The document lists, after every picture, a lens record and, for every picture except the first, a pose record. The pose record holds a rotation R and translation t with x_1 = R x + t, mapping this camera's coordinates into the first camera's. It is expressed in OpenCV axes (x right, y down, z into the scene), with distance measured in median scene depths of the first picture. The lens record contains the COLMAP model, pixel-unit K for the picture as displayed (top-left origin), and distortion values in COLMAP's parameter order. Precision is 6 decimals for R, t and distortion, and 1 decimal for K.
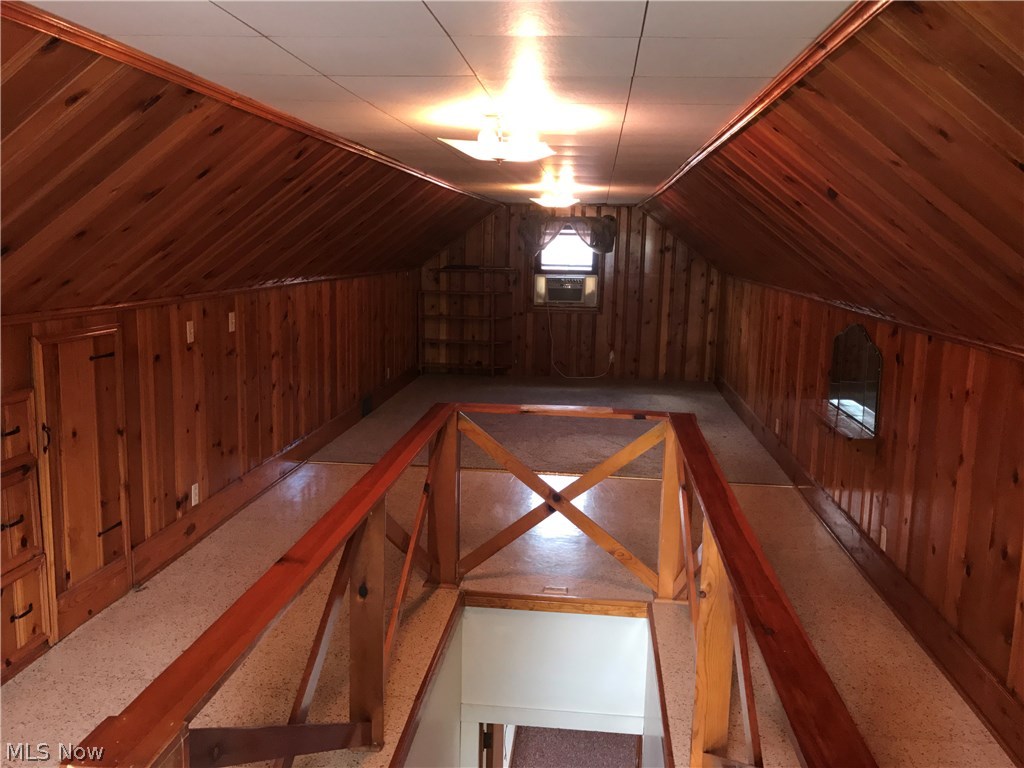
lens RADIAL K [[833.5, 0, 517.9], [0, 833.5, 376.3], [0, 0, 1]] dist [0.064922, -0.079307]
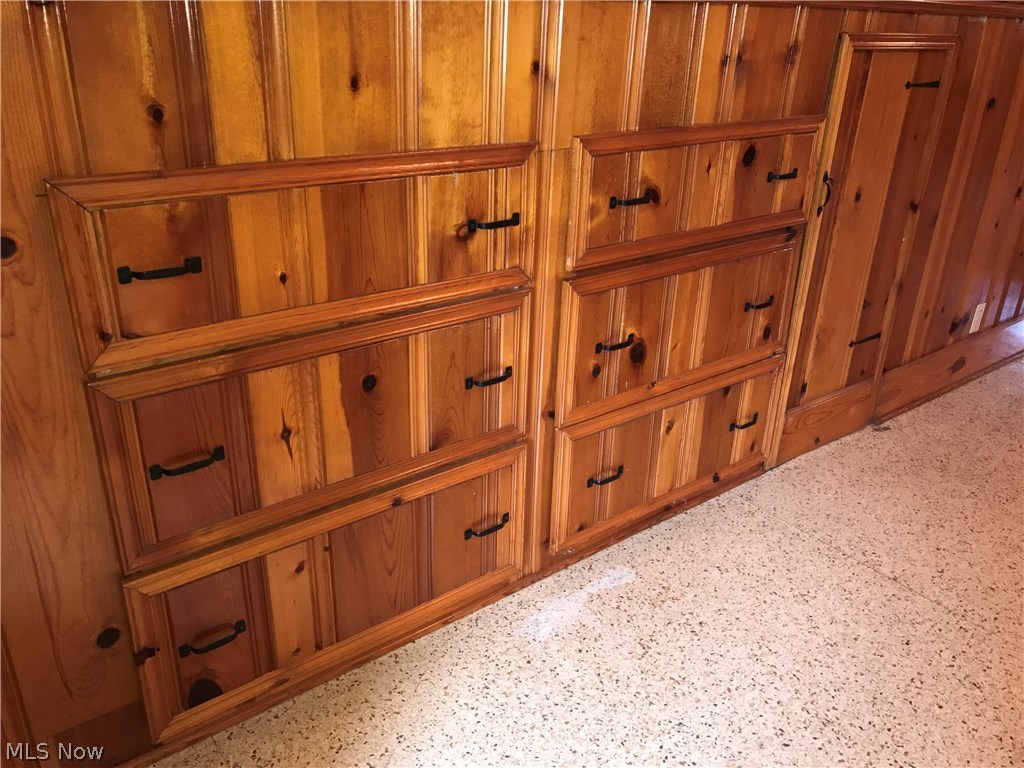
lens RADIAL K [[833.5, 0, 517.9], [0, 833.5, 376.3], [0, 0, 1]] dist [0.064922, -0.079307]
pose [[0.688769, 0.287855, -0.665385, -0.228312], [-0.129166, 0.951836, 0.278072, 0.055581], [0.713382, -0.105582, 0.692776, 0.323781]]
